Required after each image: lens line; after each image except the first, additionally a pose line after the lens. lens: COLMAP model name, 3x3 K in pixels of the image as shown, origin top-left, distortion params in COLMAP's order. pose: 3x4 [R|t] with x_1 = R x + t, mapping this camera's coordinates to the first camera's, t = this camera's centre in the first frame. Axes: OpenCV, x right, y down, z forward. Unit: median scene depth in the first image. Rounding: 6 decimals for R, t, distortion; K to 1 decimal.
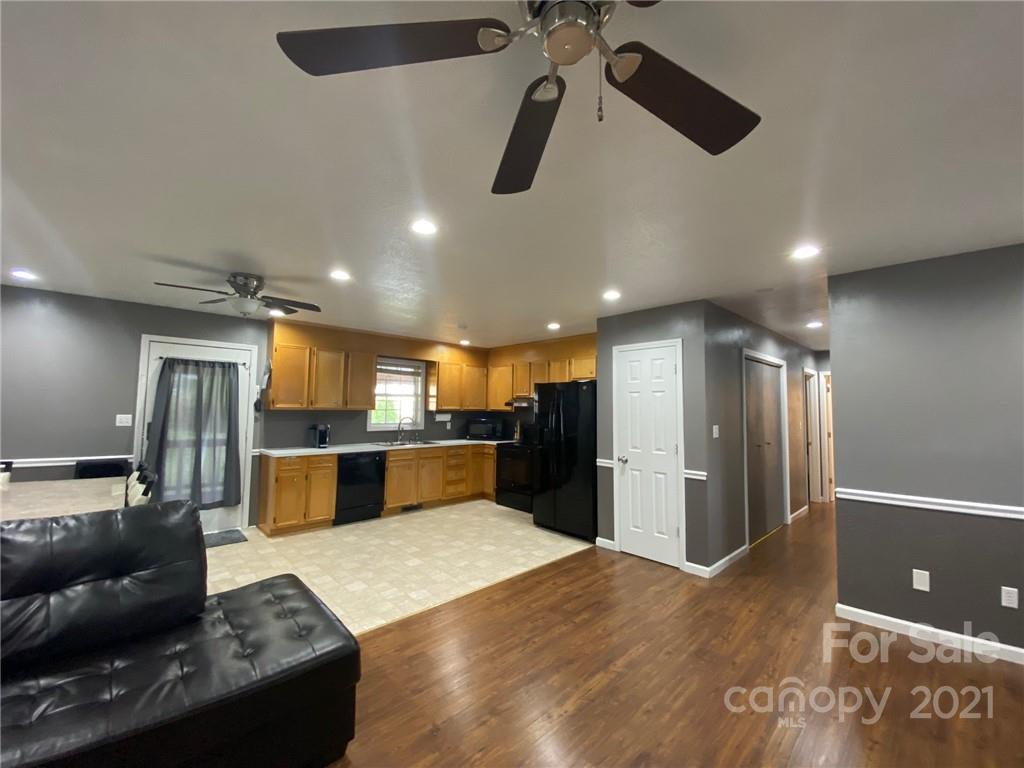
lens RADIAL K [[412.5, 0, 512.0], [0, 412.5, 384.0], [0, 0, 1]] dist [0.002111, 0.000065]
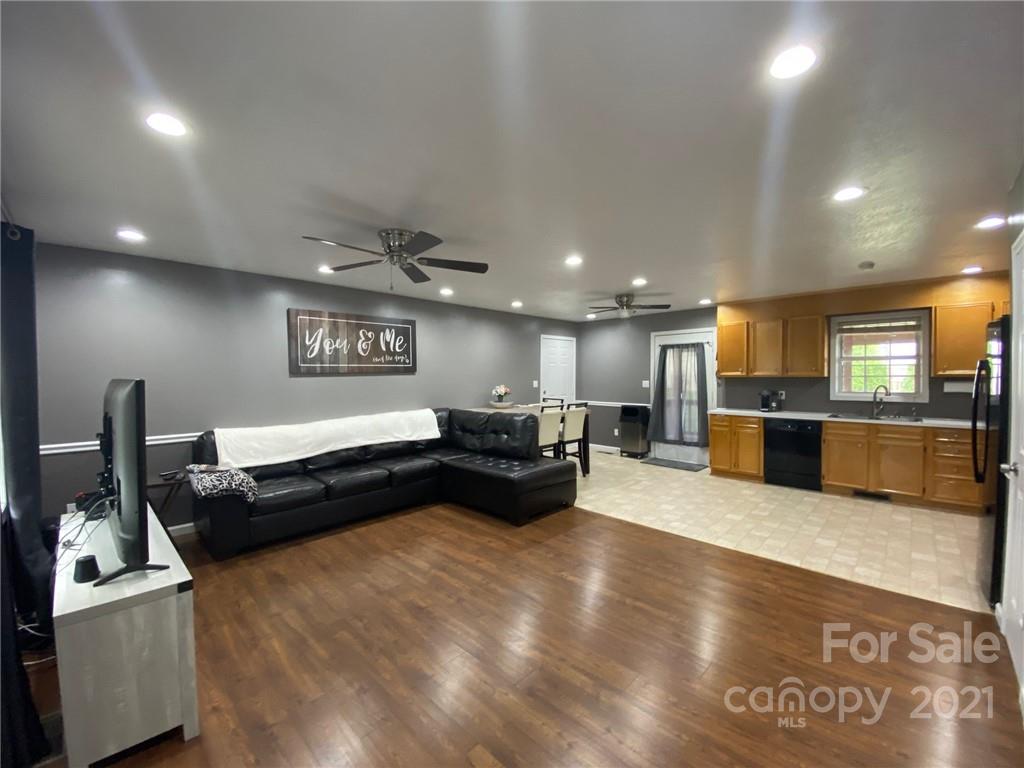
lens RADIAL K [[418.8, 0, 512.0], [0, 418.8, 384.0], [0, 0, 1]] dist [-0.000335, -0.000108]
pose [[0.030500, 0.005808, -0.999518, 0.684944], [0.063675, 0.997941, 0.007742, 0.033832], [0.997505, -0.063881, 0.030067, 0.338792]]
